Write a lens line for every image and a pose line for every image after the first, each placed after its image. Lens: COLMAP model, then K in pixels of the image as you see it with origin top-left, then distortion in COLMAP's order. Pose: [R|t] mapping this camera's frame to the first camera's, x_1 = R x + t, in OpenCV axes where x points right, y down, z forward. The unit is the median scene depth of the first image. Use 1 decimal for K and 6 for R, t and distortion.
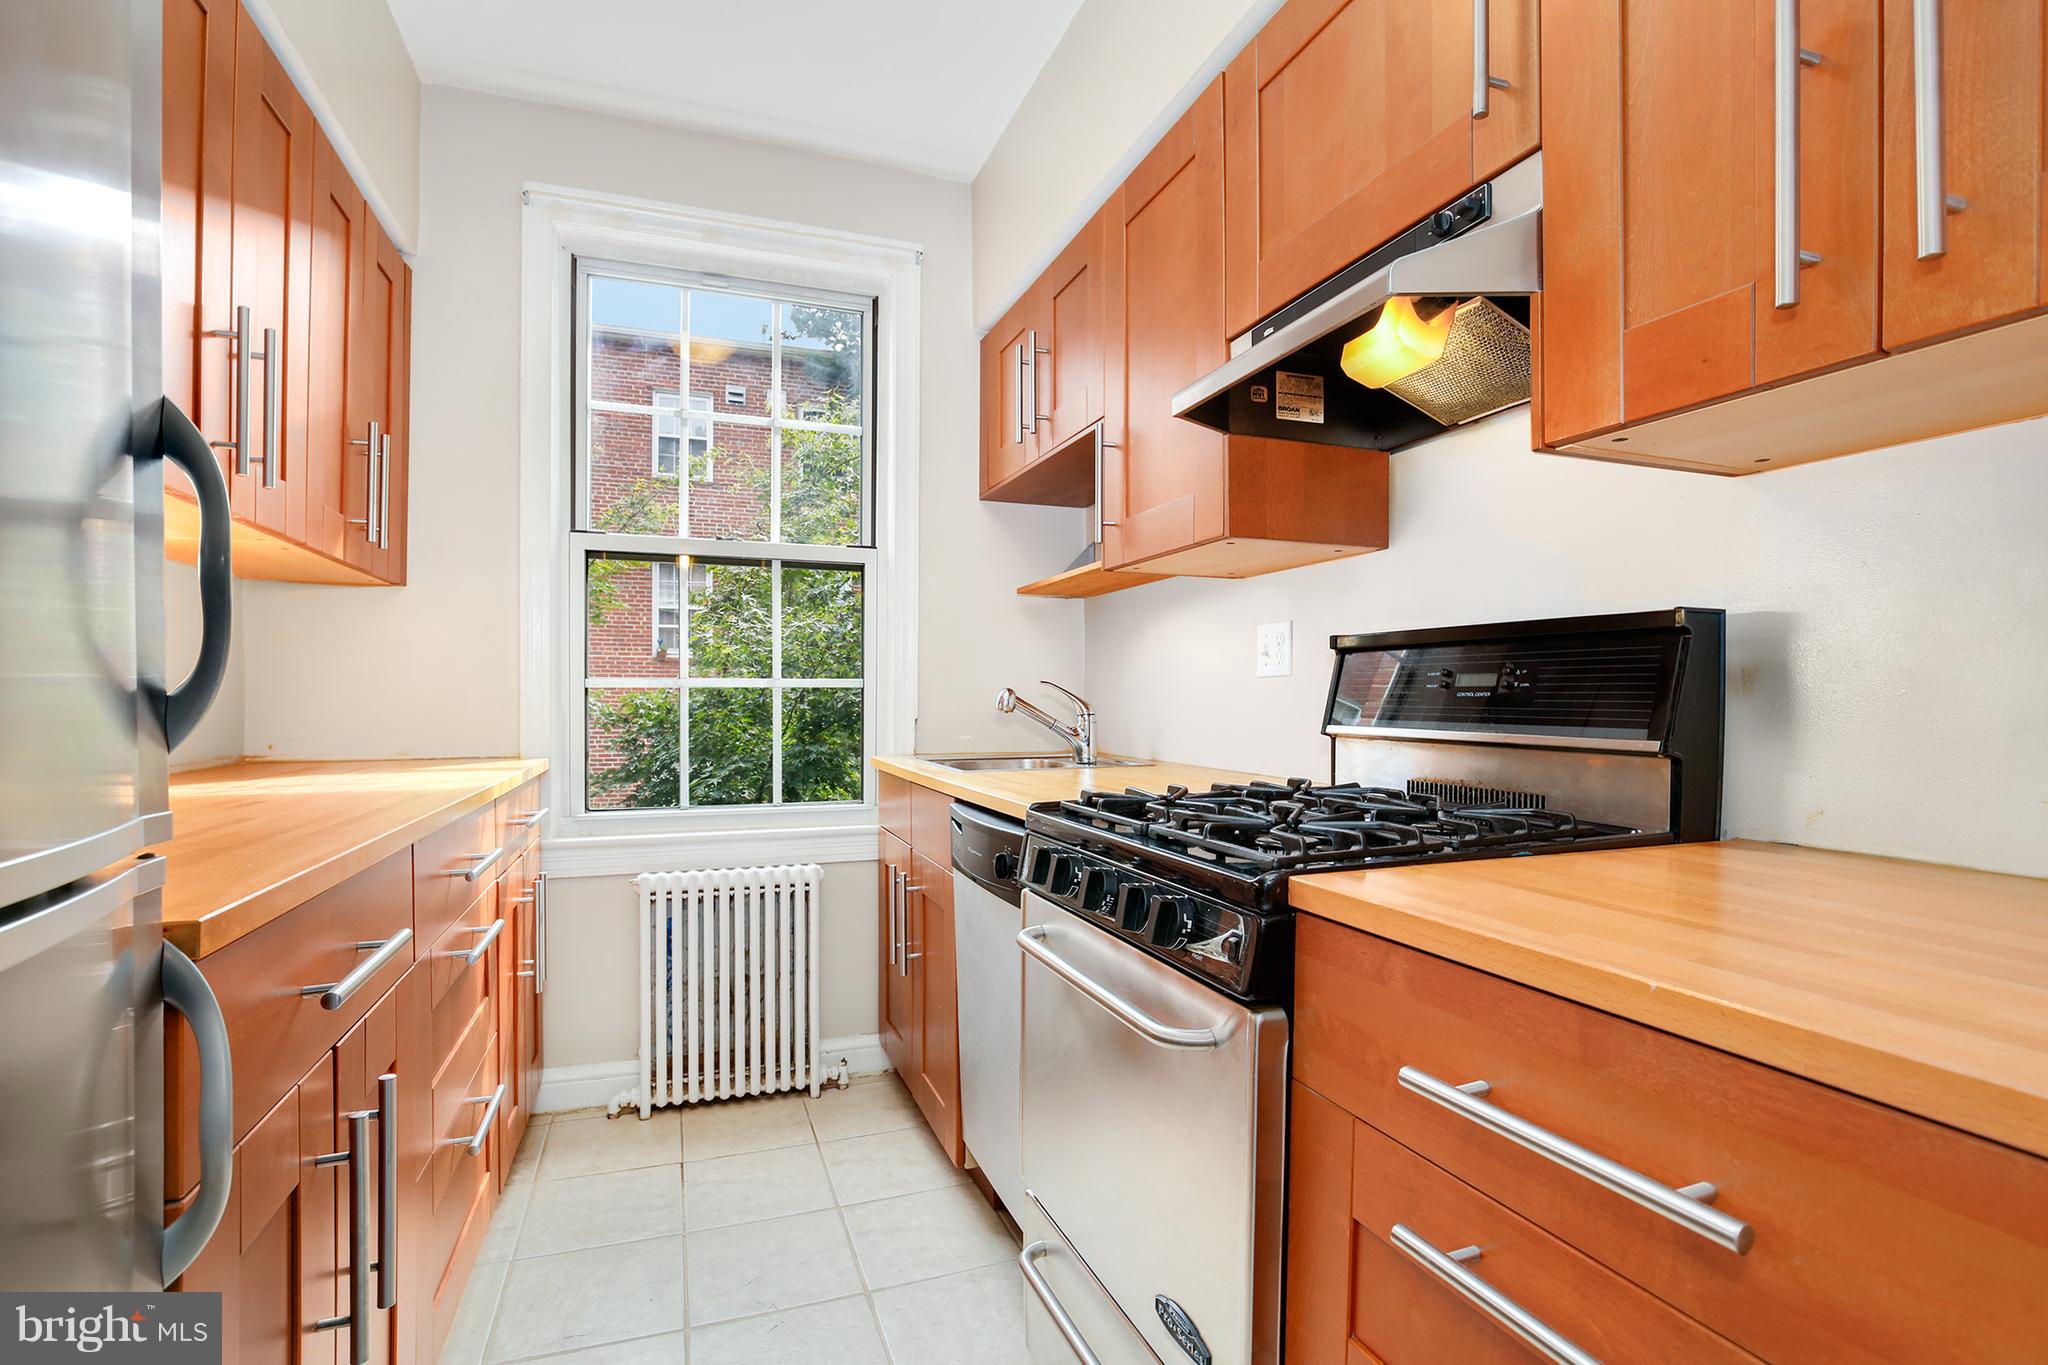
lens RADIAL K [[940.0, 0, 1027.9], [0, 940.0, 693.6], [0, 0, 1]] dist [-0.014313, 0.000479]
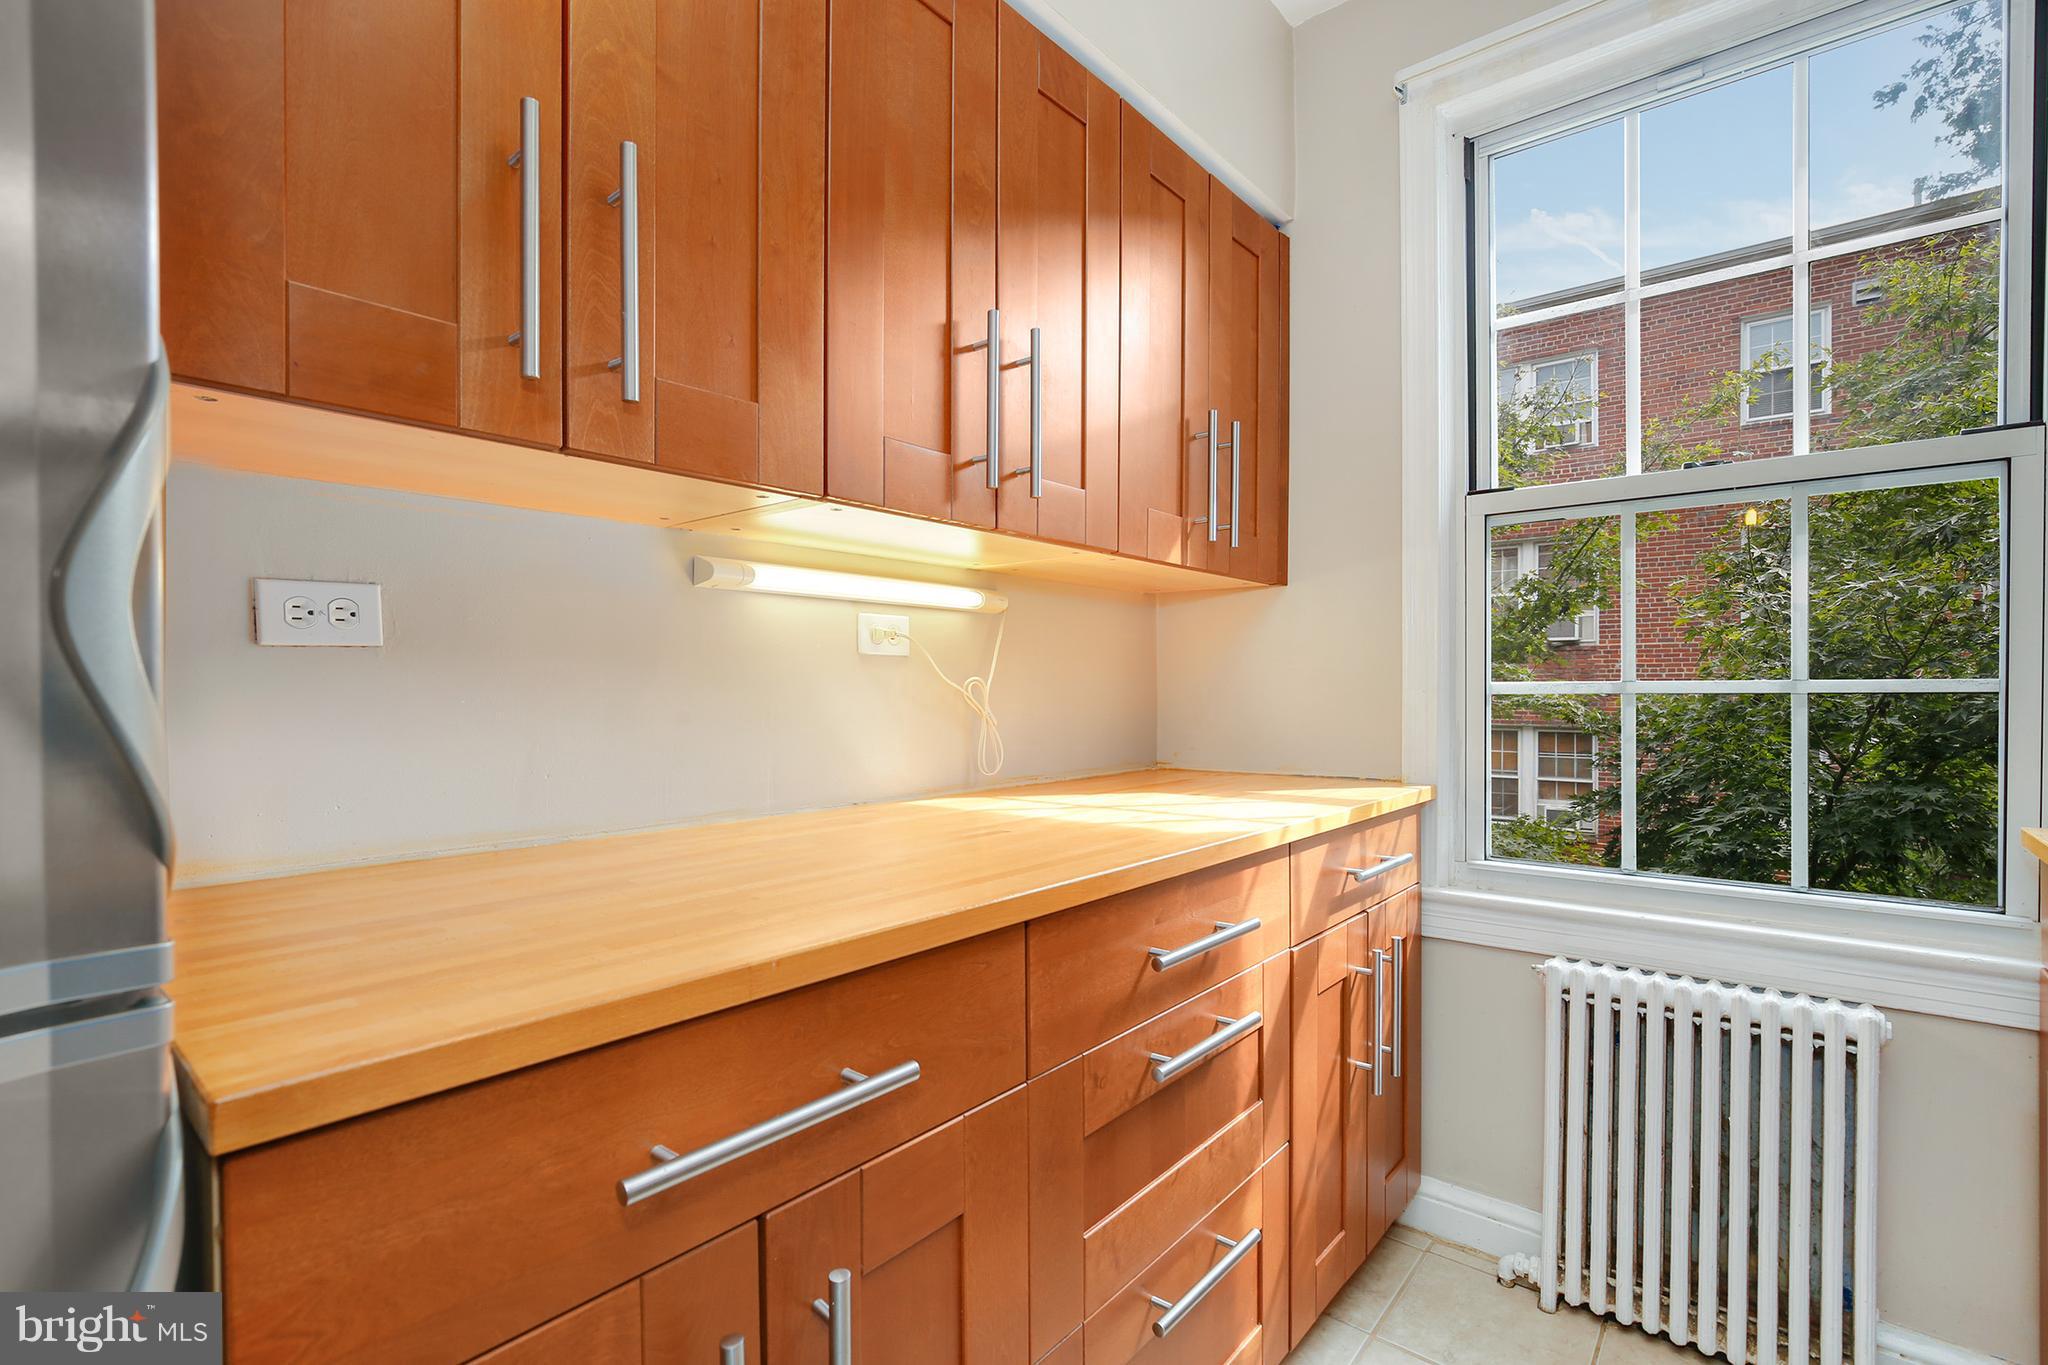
lens RADIAL K [[940.0, 0, 1027.9], [0, 940.0, 693.6], [0, 0, 1]] dist [-0.014313, 0.000479]
pose [[0.497368, -0.000224, -0.867539, 0.004465], [0.007903, 0.999960, 0.004273, -0.014725], [0.867504, -0.008982, 0.497350, 0.298077]]
